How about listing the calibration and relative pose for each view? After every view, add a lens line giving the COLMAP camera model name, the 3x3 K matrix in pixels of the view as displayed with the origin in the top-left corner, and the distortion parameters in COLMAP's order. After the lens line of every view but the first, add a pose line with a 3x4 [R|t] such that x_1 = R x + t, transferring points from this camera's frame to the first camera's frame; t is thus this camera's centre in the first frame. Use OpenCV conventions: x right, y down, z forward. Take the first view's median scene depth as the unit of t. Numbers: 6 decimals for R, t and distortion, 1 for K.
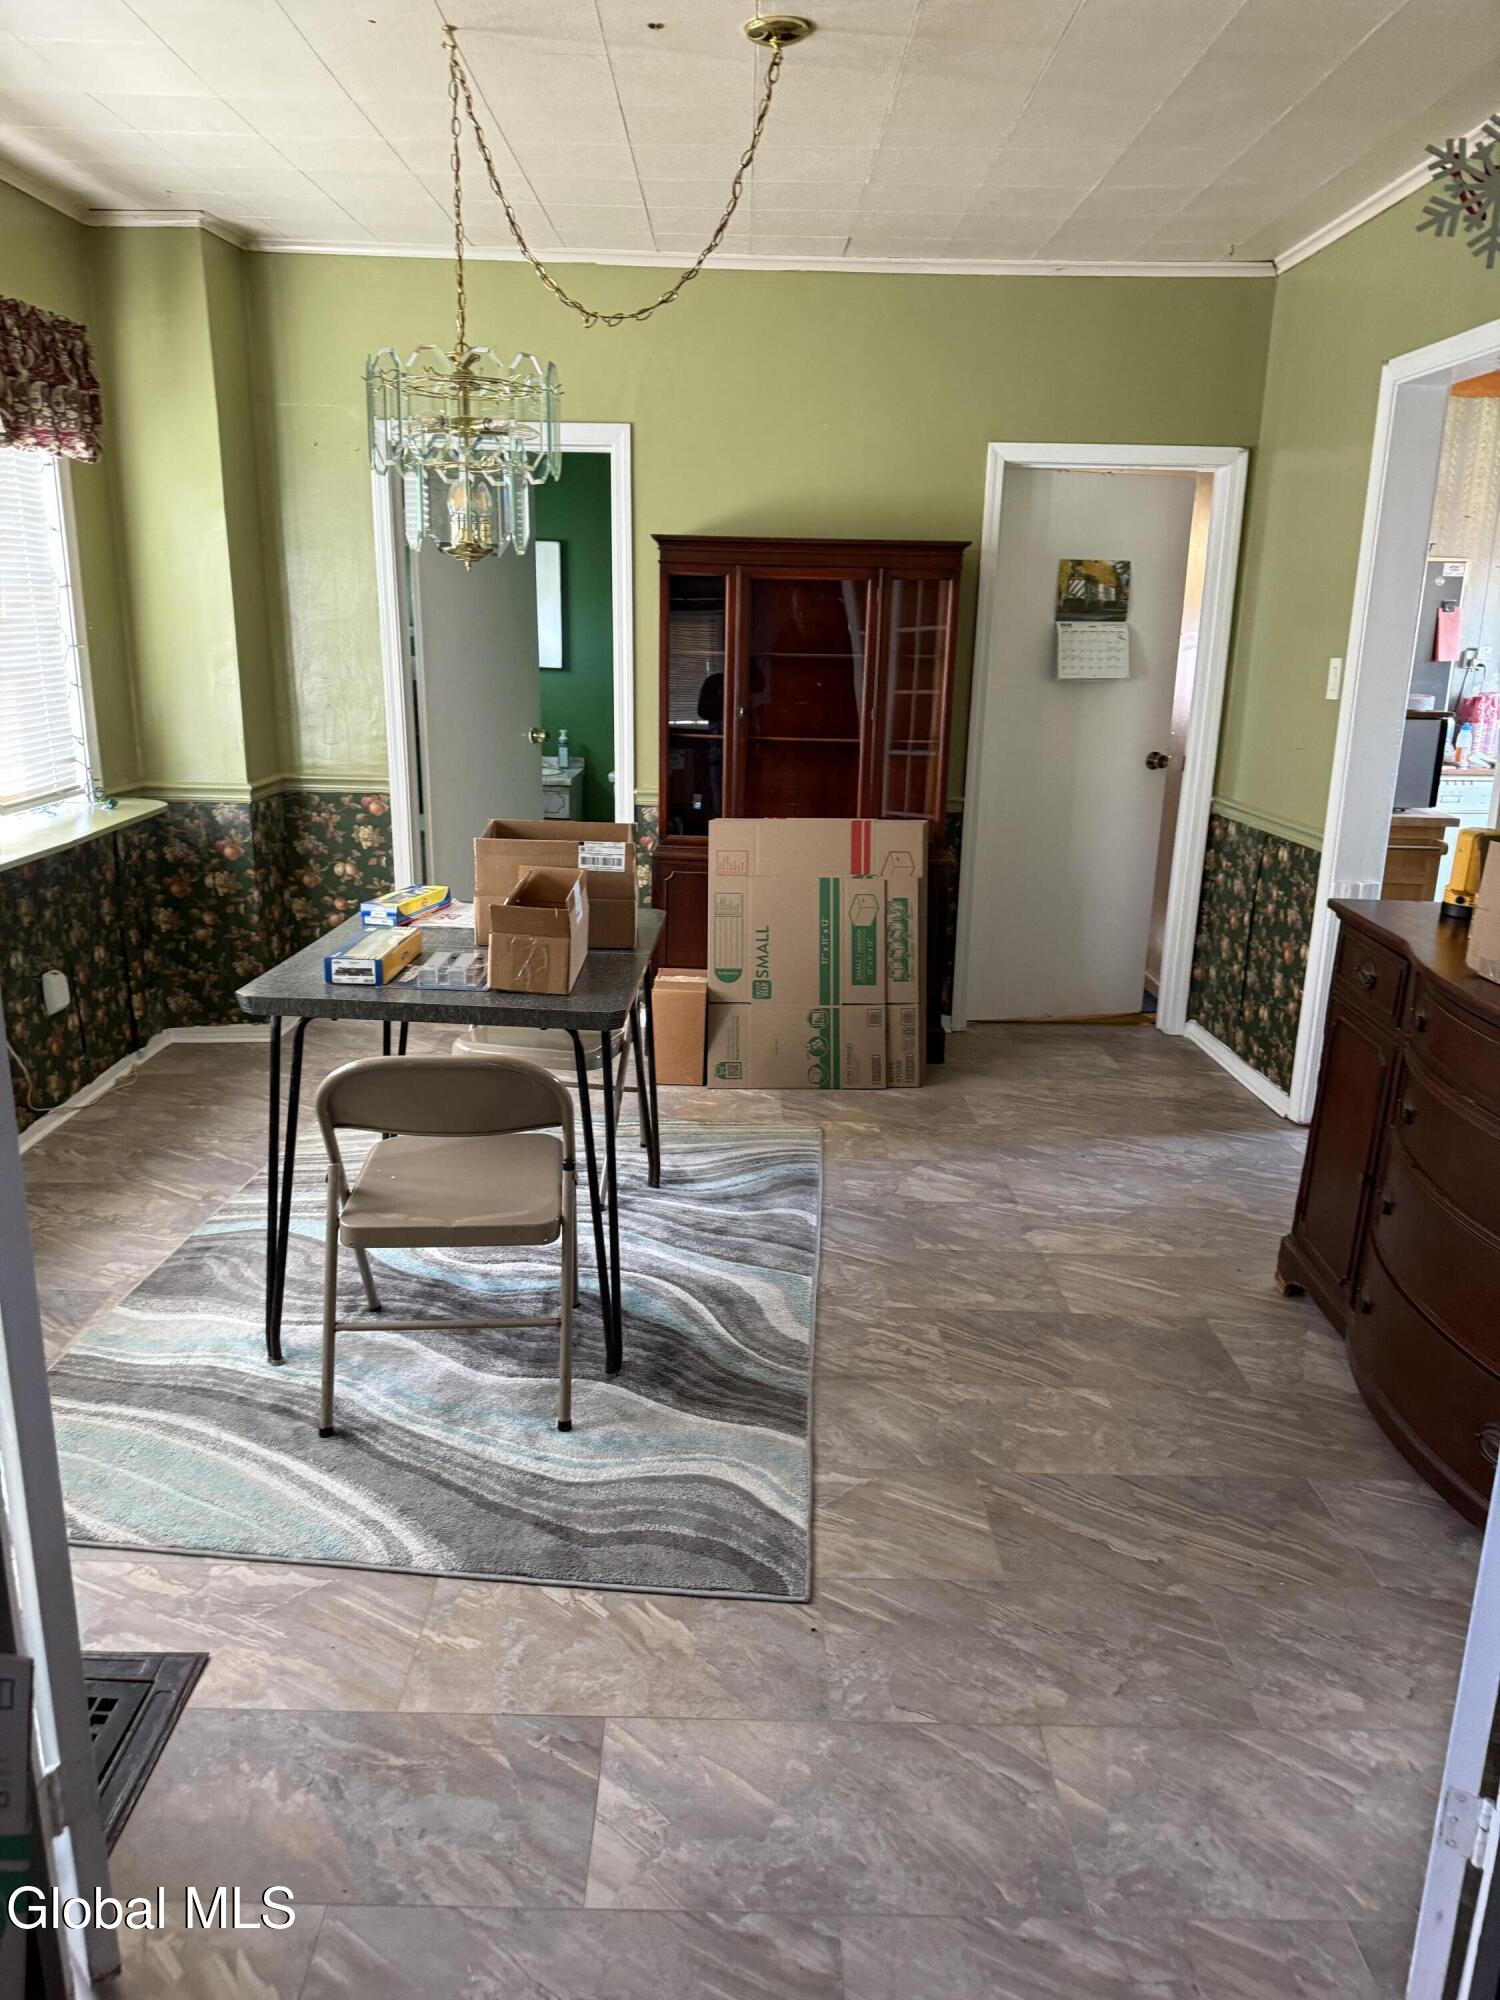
lens RADIAL K [[1394.7, 0, 741.5], [0, 1394.7, 999.5], [0, 0, 1]] dist [0.062038, -0.097453]
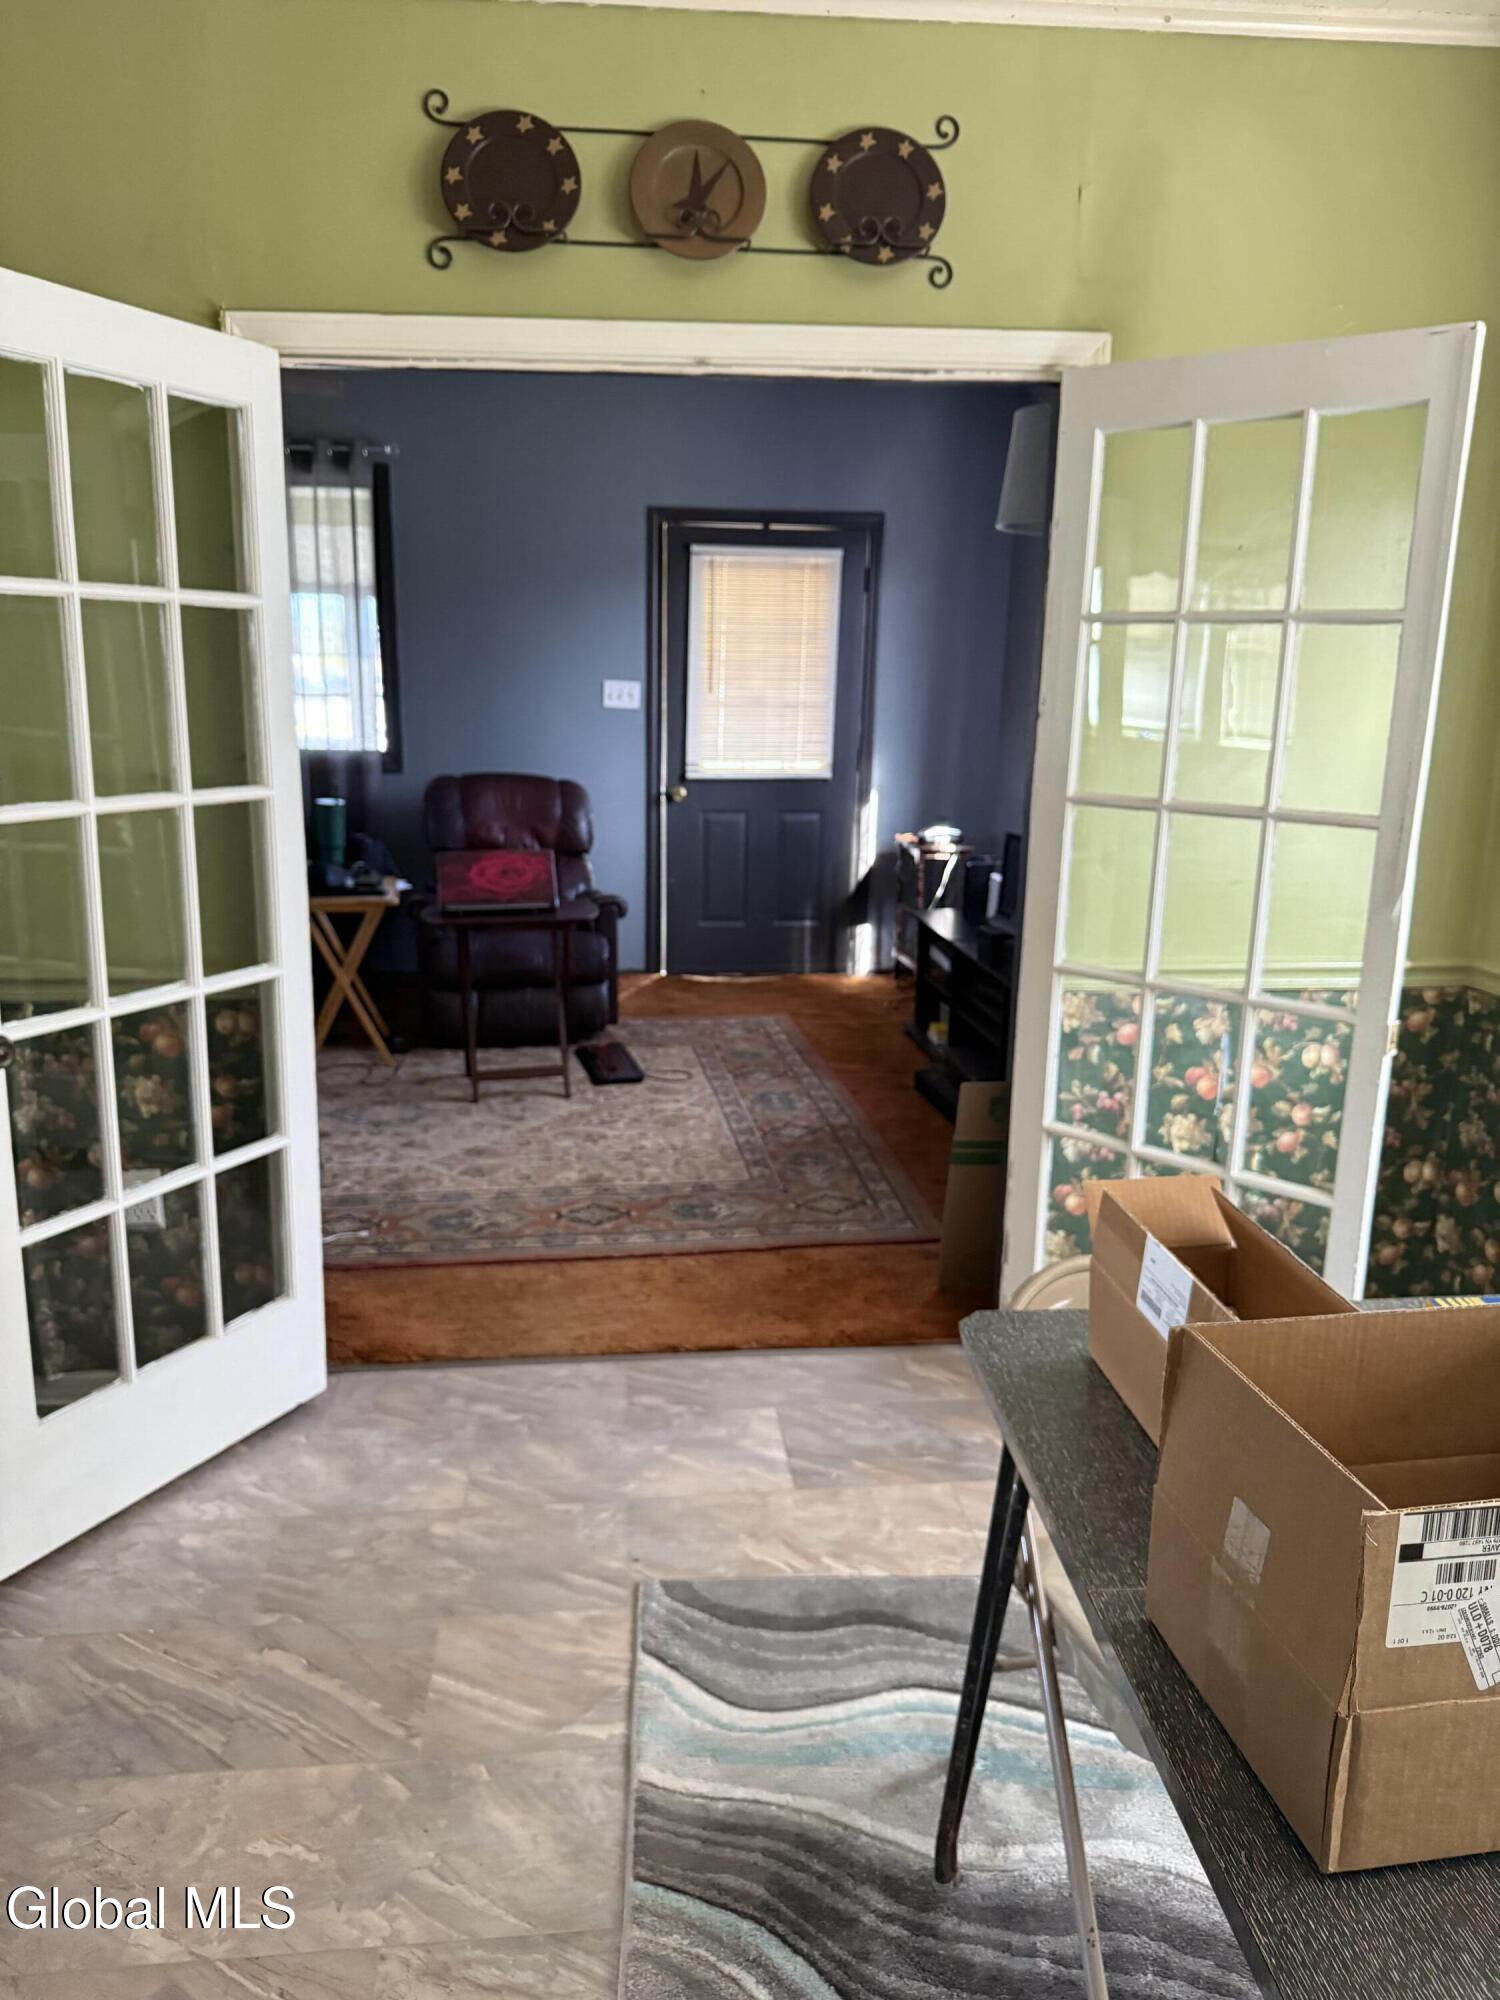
lens RADIAL K [[1394.7, 0, 741.5], [0, 1394.7, 999.5], [0, 0, 1]] dist [0.062038, -0.097453]
pose [[-0.994756, -0.007788, -0.101983, 0.081651], [-0.055209, 0.880243, 0.471300, -0.457402], [0.086099, 0.474459, -0.876057, 1.707567]]
